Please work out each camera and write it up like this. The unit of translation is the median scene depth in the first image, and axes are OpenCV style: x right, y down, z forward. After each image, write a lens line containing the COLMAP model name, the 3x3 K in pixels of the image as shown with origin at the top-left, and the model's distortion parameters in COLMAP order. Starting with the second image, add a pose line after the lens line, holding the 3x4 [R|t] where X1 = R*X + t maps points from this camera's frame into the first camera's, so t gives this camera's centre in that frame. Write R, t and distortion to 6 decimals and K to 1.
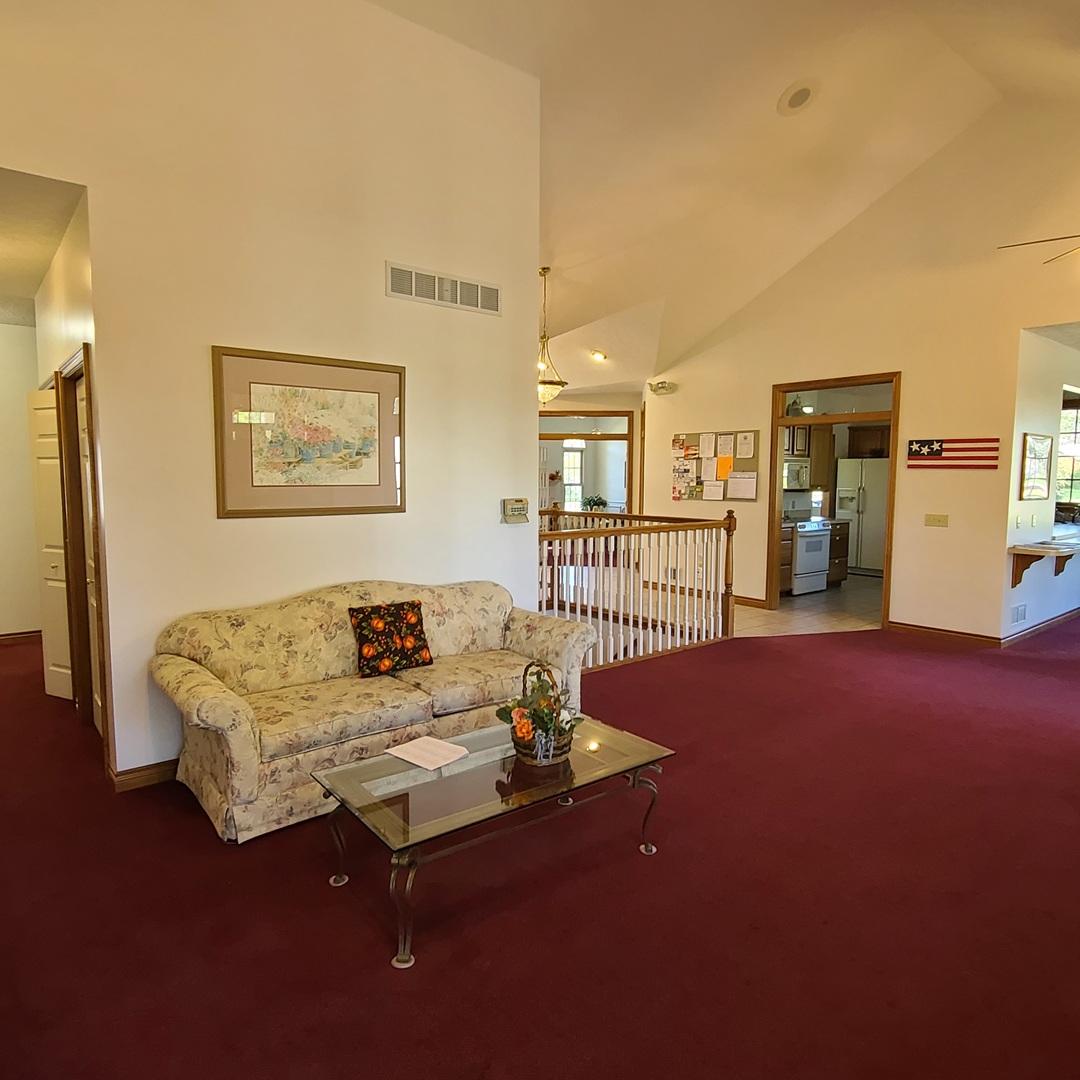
lens RADIAL K [[713.6, 0, 538.7], [0, 713.6, 540.6], [0, 0, 1]] dist [0.005447, 0.000458]
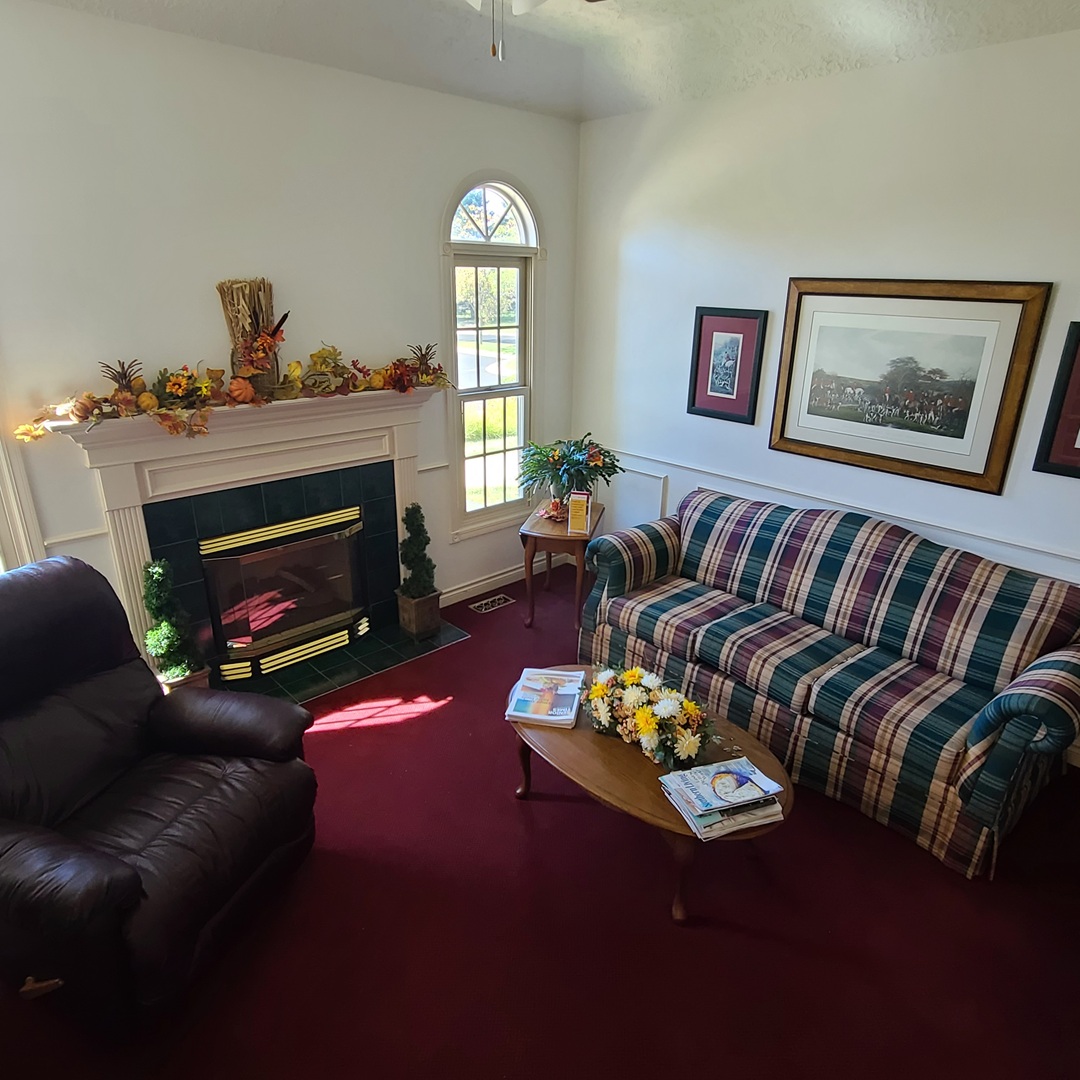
lens RADIAL K [[713.6, 0, 537.2], [0, 713.6, 544.5], [0, 0, 1]] dist [0.005447, 0.000458]
pose [[0.997544, -0.016409, 0.068098, 0.045641], [-0.002579, 0.962912, 0.269803, -0.096688], [-0.070000, -0.269316, 0.960504, 0.724642]]
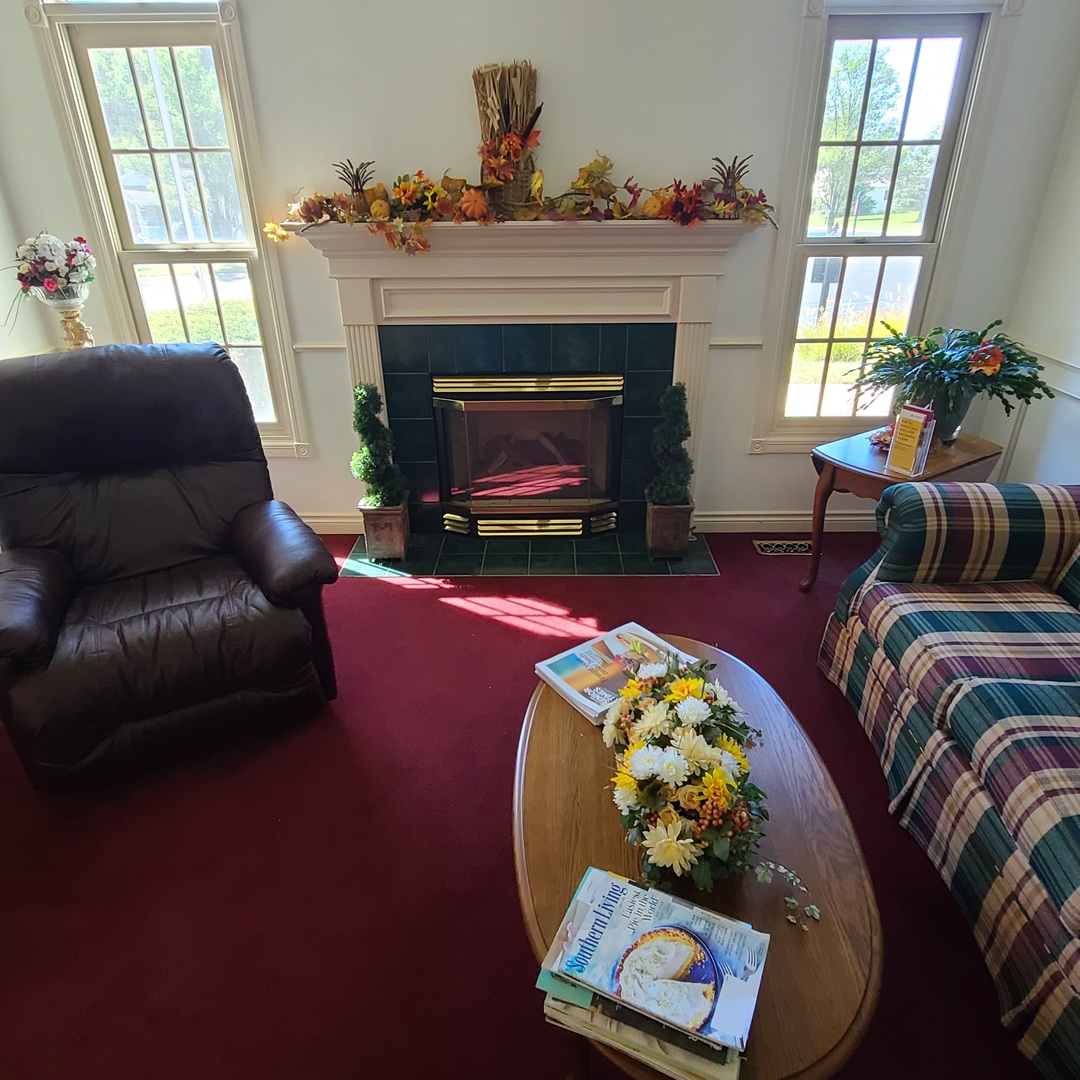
lens RADIAL K [[713.6, 0, 541.4], [0, 713.6, 539.0], [0, 0, 1]] dist [0.005447, 0.000458]
pose [[0.774333, 0.276490, -0.569176, 0.109378], [-0.043978, 0.920827, 0.387483, -0.077471], [0.631248, -0.275009, 0.725187, 0.796244]]
